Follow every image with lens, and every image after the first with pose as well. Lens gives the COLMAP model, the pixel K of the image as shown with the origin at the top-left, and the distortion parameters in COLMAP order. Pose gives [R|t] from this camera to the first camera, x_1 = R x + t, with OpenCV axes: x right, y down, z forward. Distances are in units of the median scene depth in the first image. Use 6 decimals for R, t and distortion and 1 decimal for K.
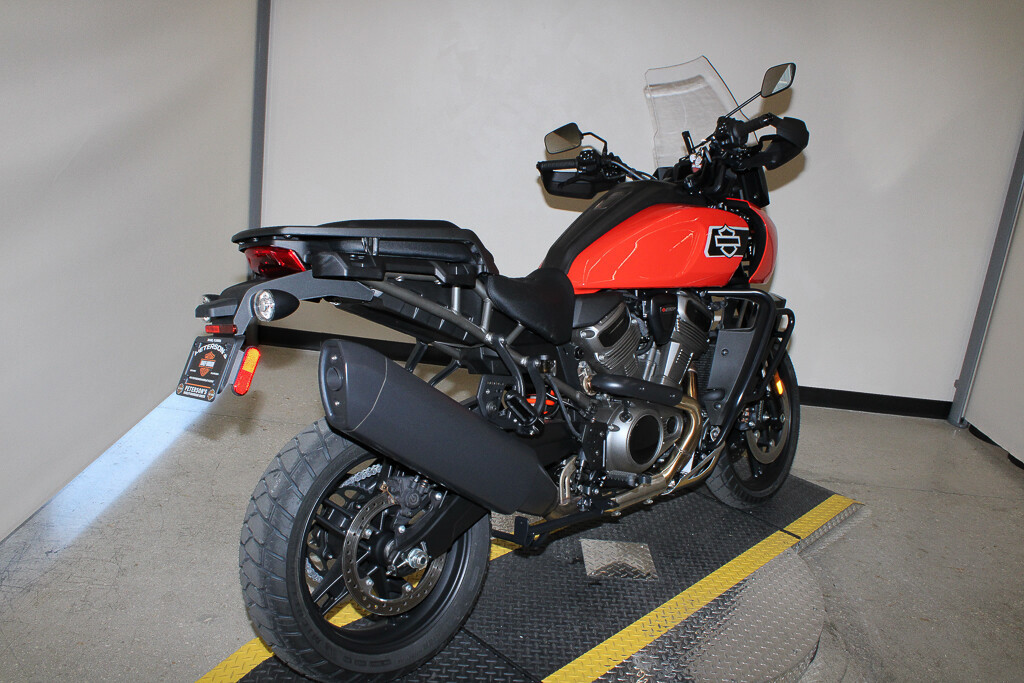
lens RADIAL K [[854.8, 0, 512.0], [0, 854.8, 341.5], [0, 0, 1]] dist [-0.179051, 0.150164]
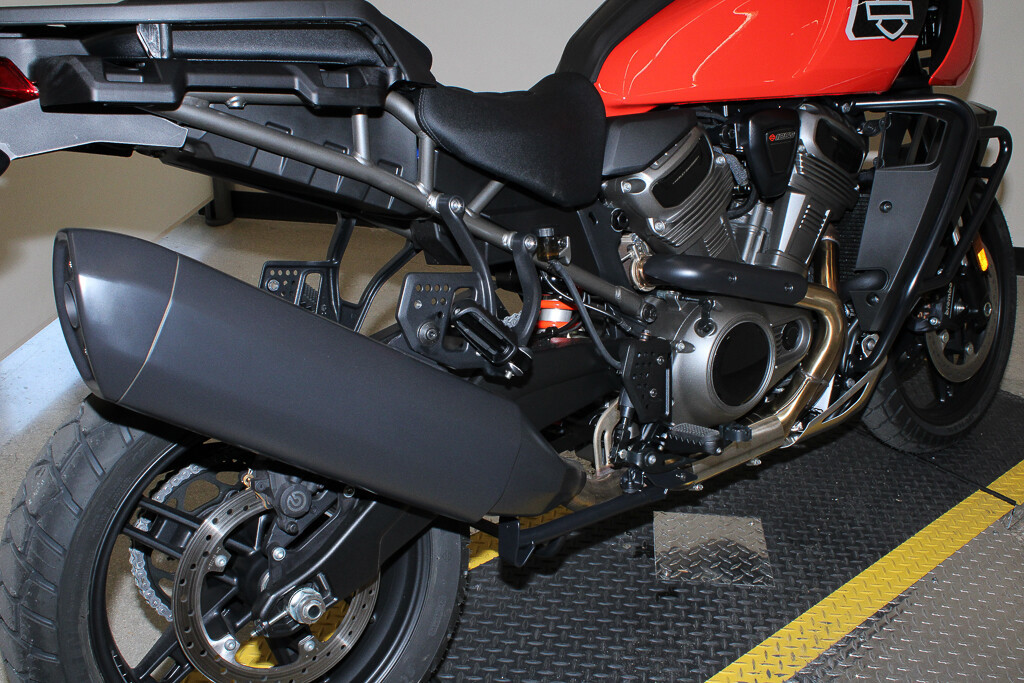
lens RADIAL K [[1025.6, 0, 512.0], [0, 1025.6, 341.5], [0, 0, 1]] dist [-0.144113, 0.151486]
pose [[0.990932, -0.026172, -0.131791, 0.089722], [0.044994, 0.988852, 0.141939, -0.005972], [0.126607, -0.146582, 0.981063, 0.286763]]
